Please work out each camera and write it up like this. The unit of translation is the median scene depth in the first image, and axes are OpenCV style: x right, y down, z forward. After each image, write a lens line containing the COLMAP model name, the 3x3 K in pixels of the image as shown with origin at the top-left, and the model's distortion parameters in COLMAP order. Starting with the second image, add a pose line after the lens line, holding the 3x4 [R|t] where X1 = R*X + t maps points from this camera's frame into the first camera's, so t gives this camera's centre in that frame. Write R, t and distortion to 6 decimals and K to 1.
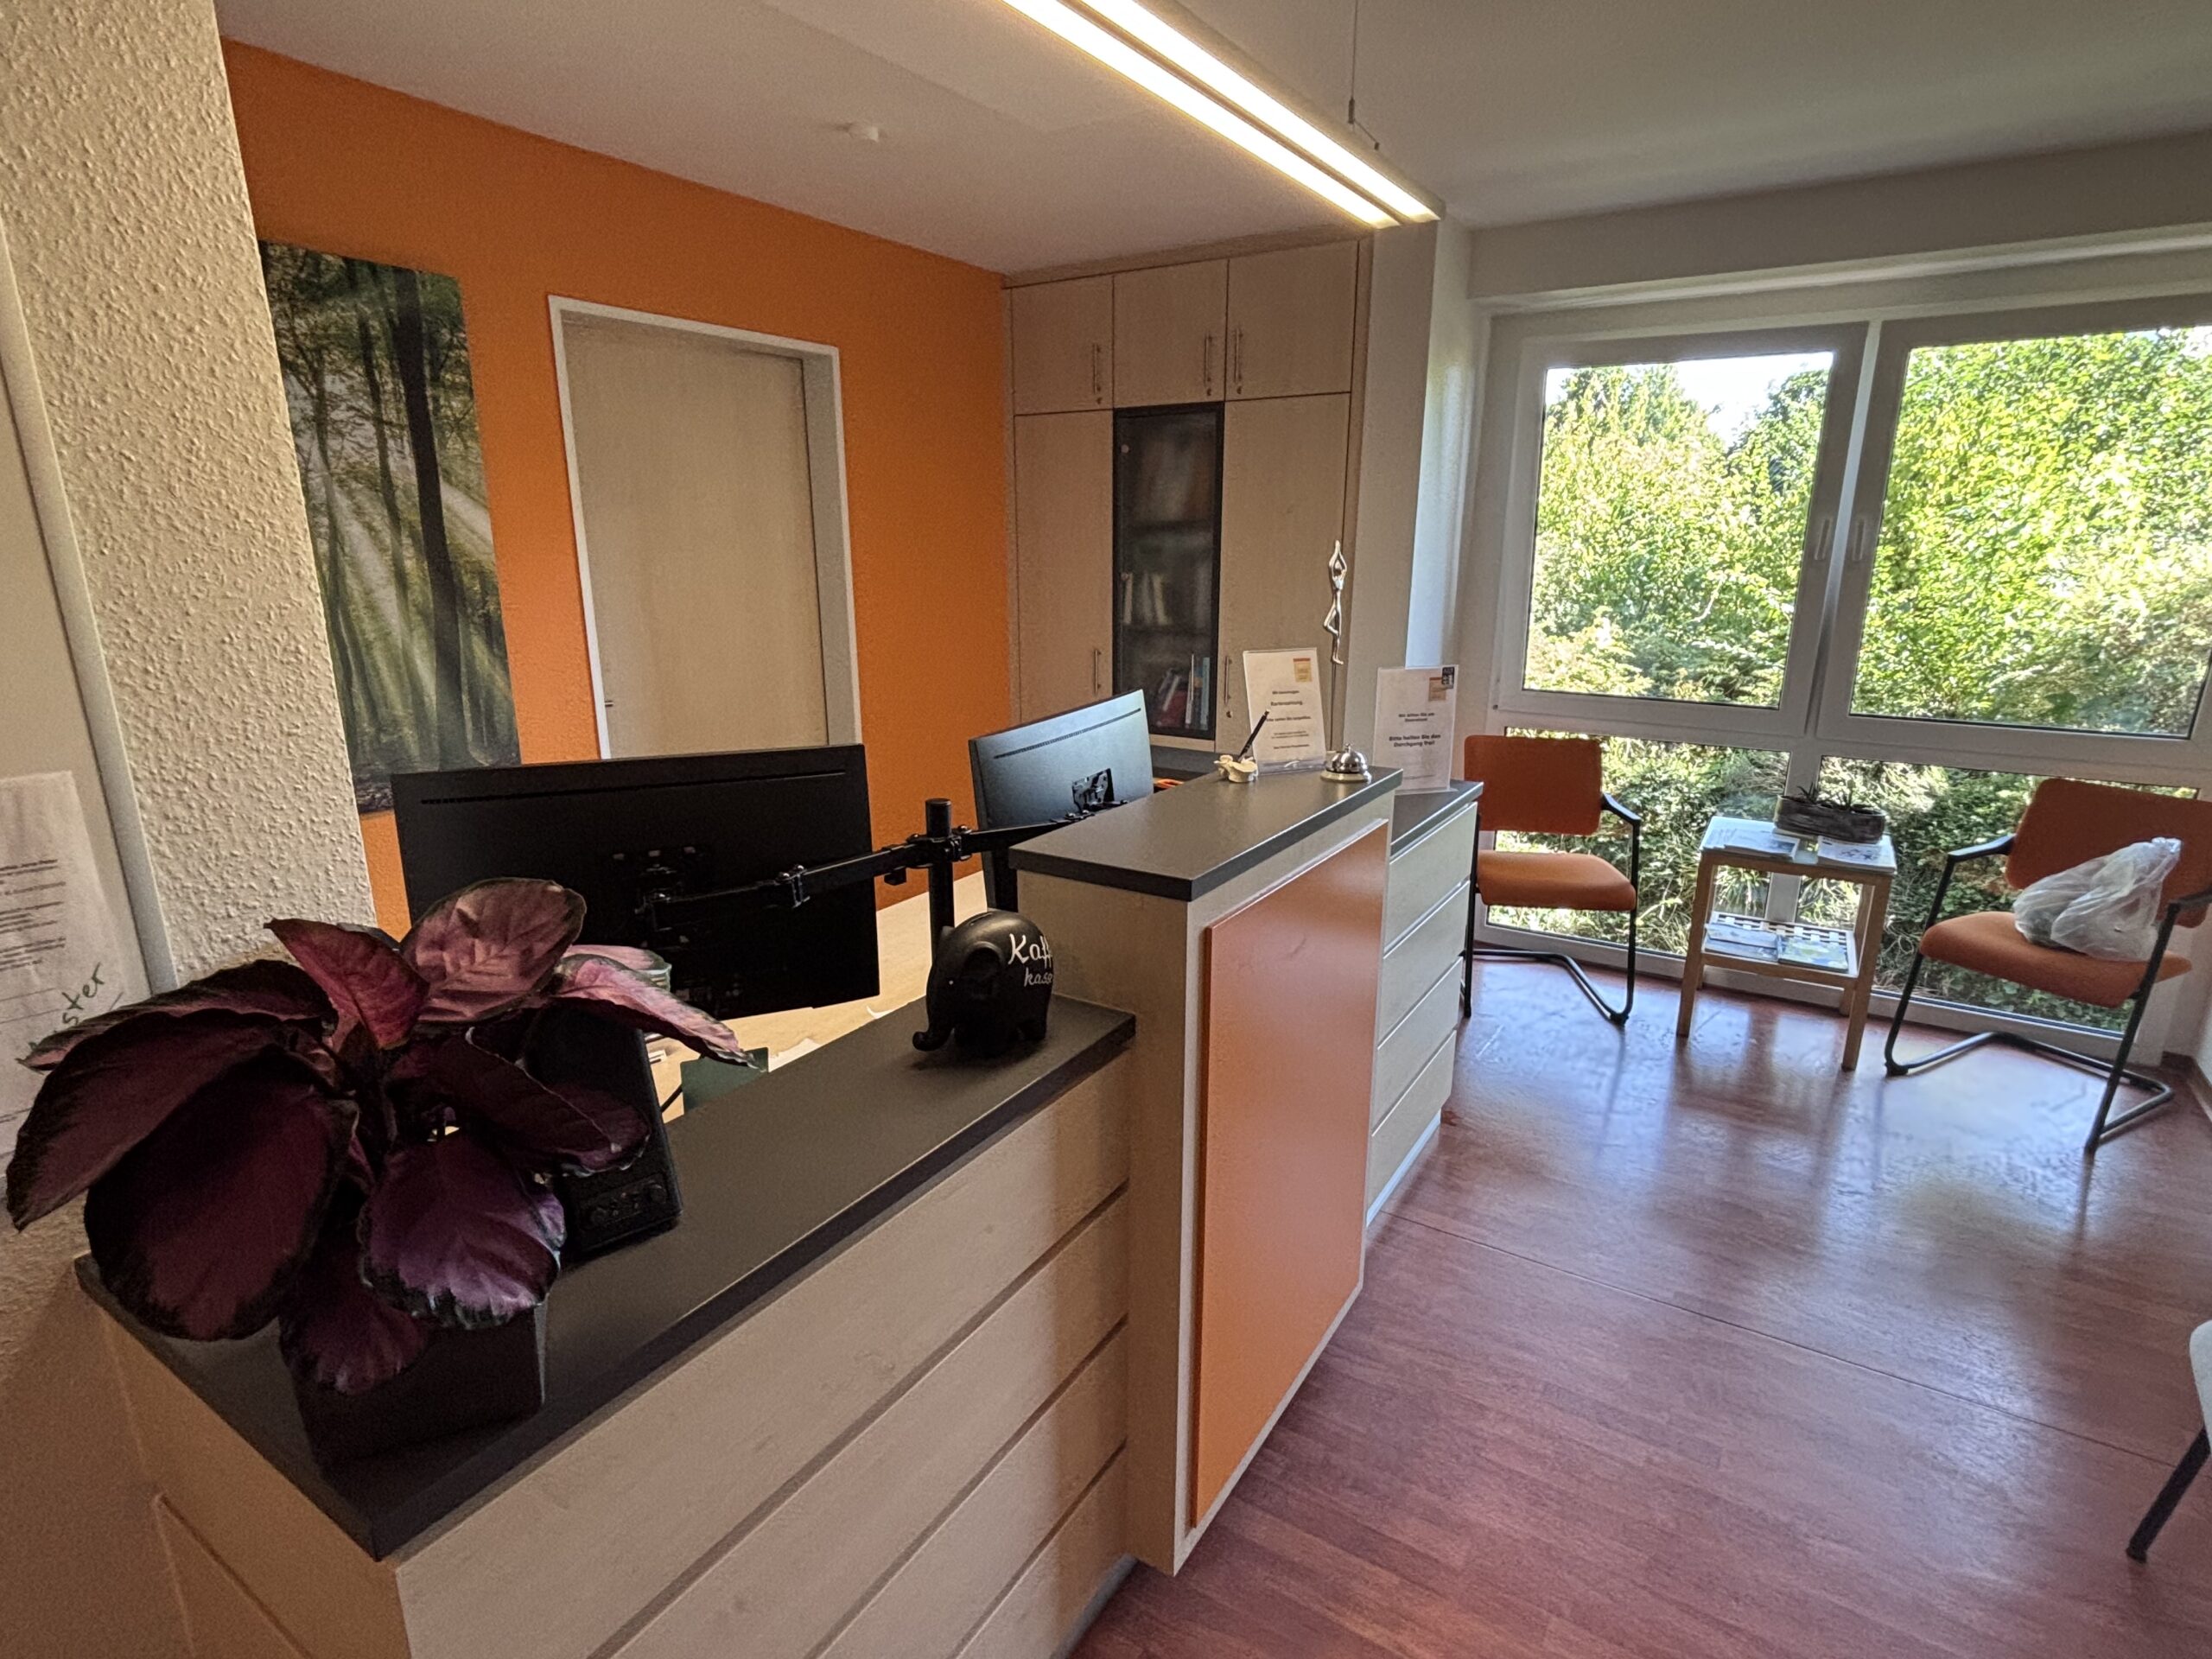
lens RADIAL K [[1125.7, 0, 1109.0], [0, 1125.7, 828.3], [0, 0, 1]] dist [0.023653, 0.000984]
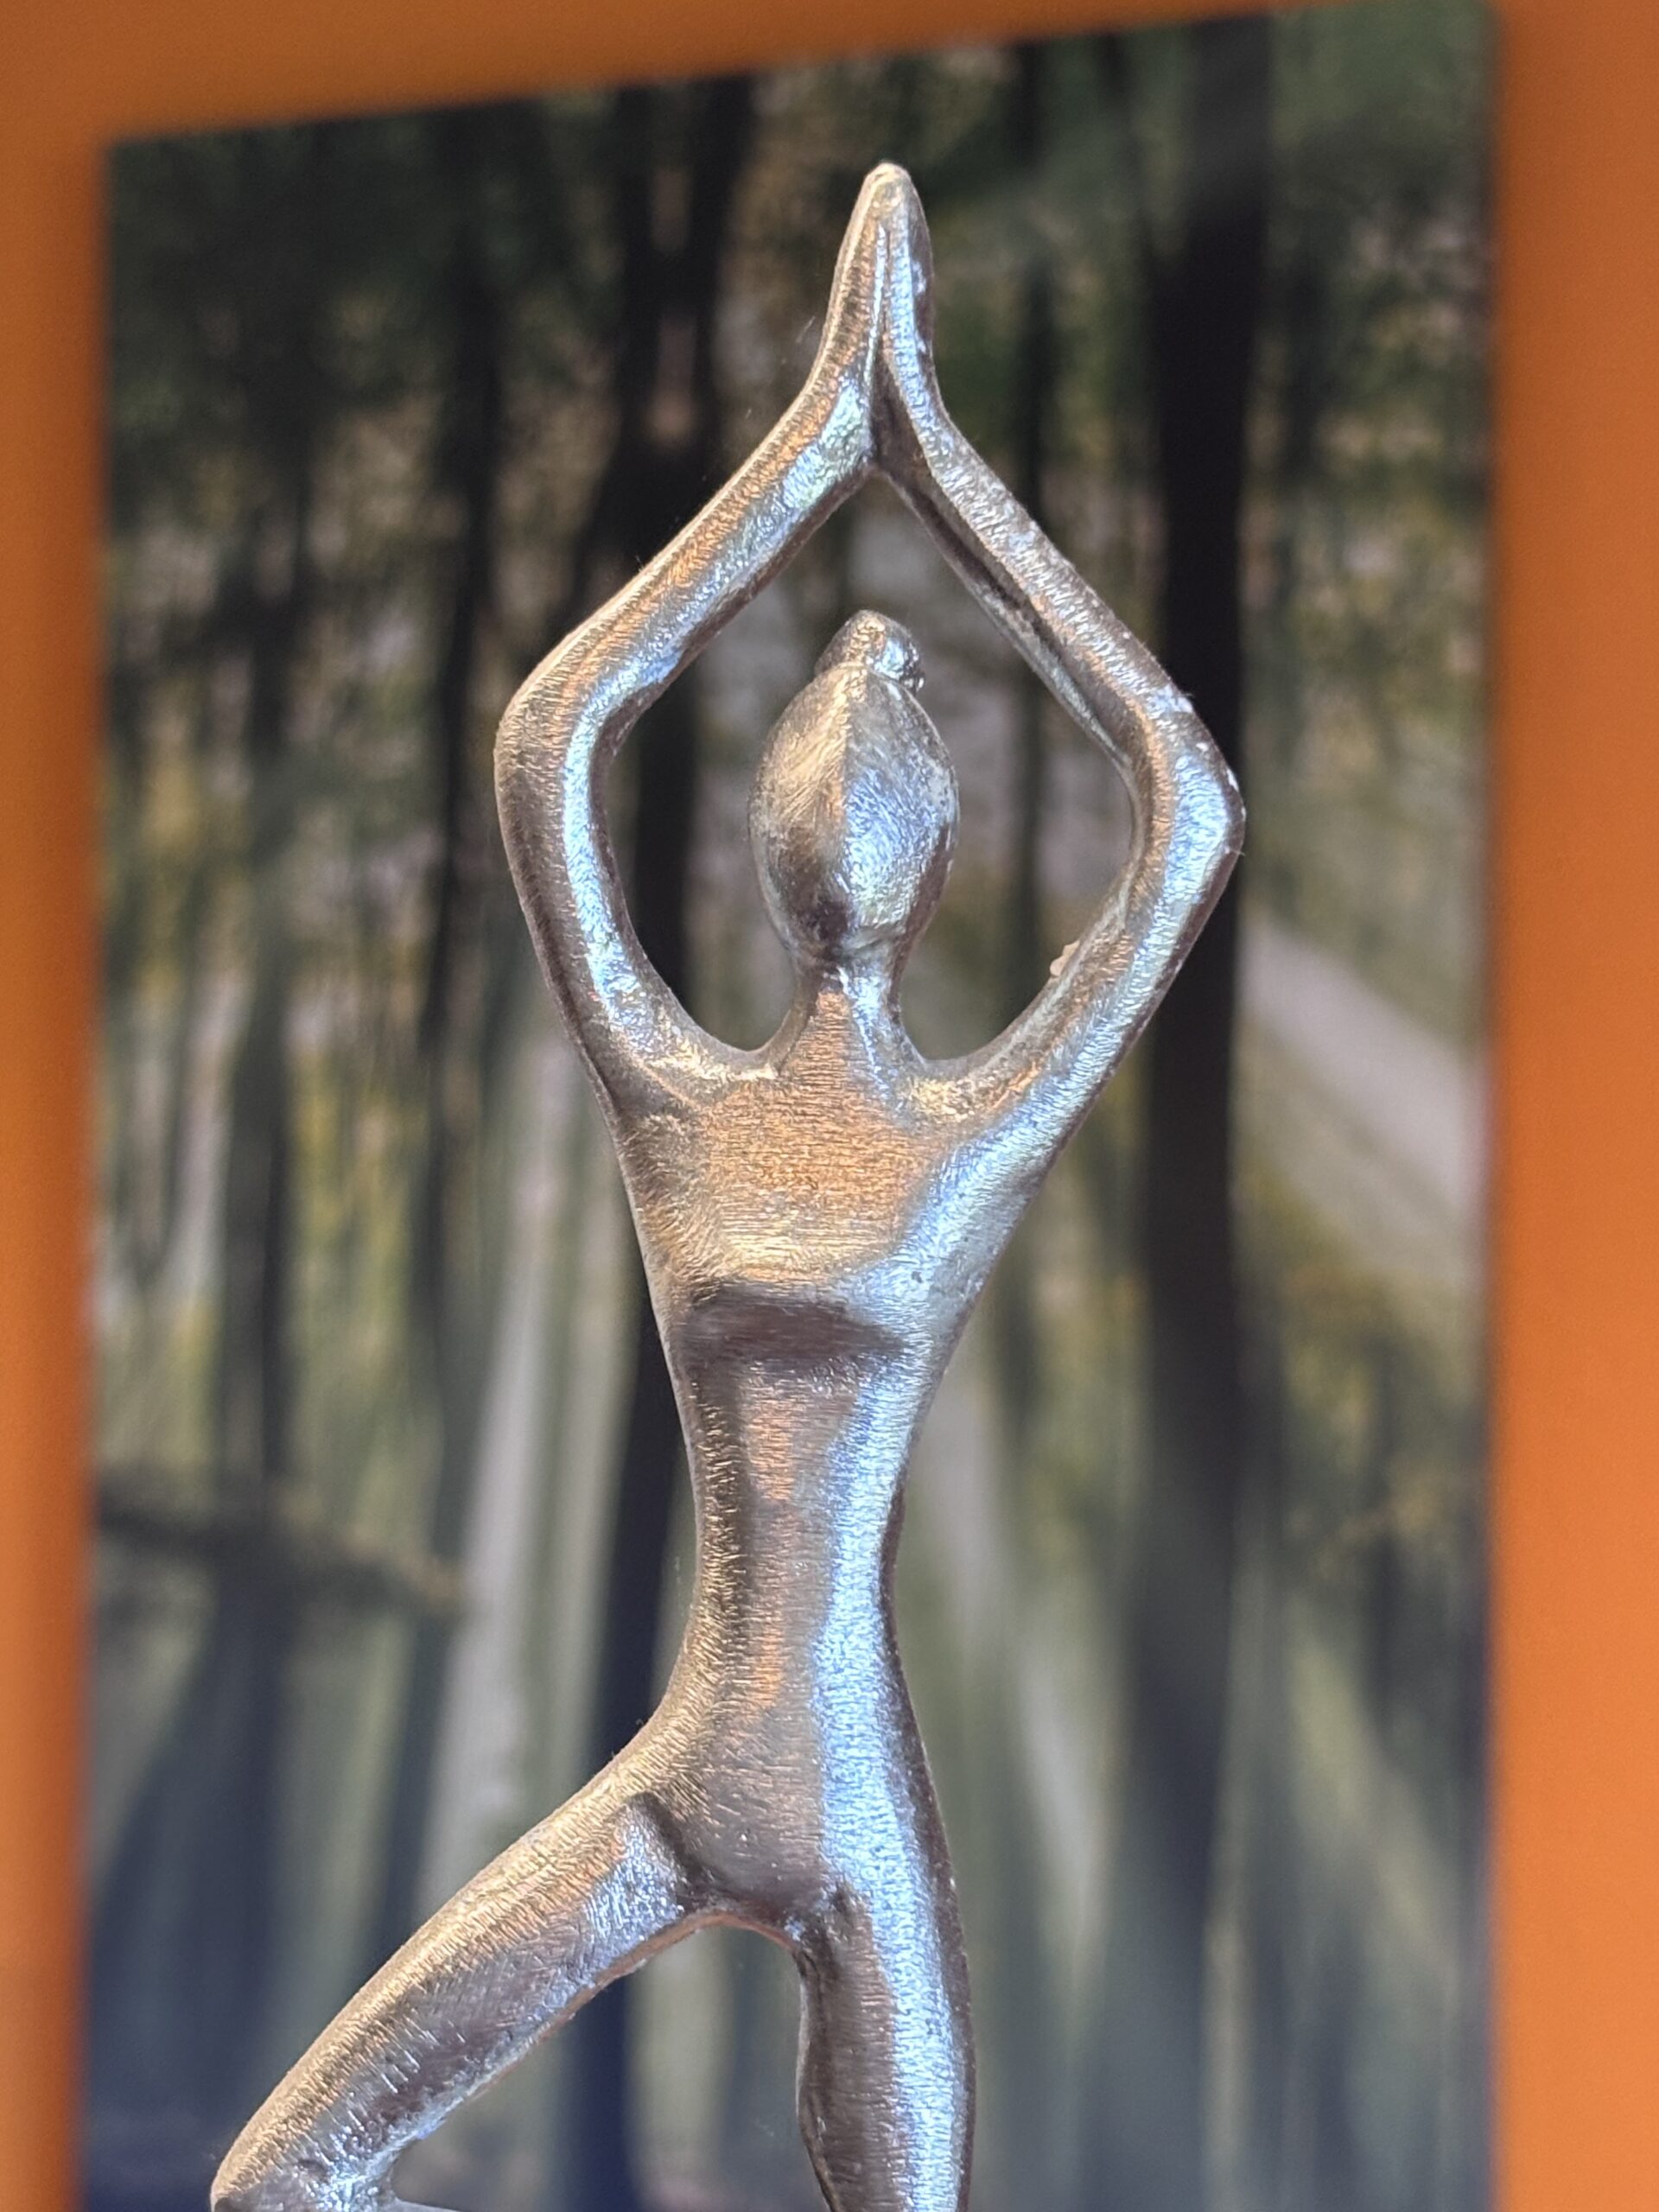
lens RADIAL K [[4835.4, 0, 829.7], [0, 4835.4, 1107.2], [0, 0, 1]] dist [-0.052505, 0.000000]
pose [[0.839183, -0.008254, -0.543787, -0.171323], [-0.134750, 0.965551, -0.222606, -0.062539], [0.526891, 0.260082, 0.809162, 0.249250]]
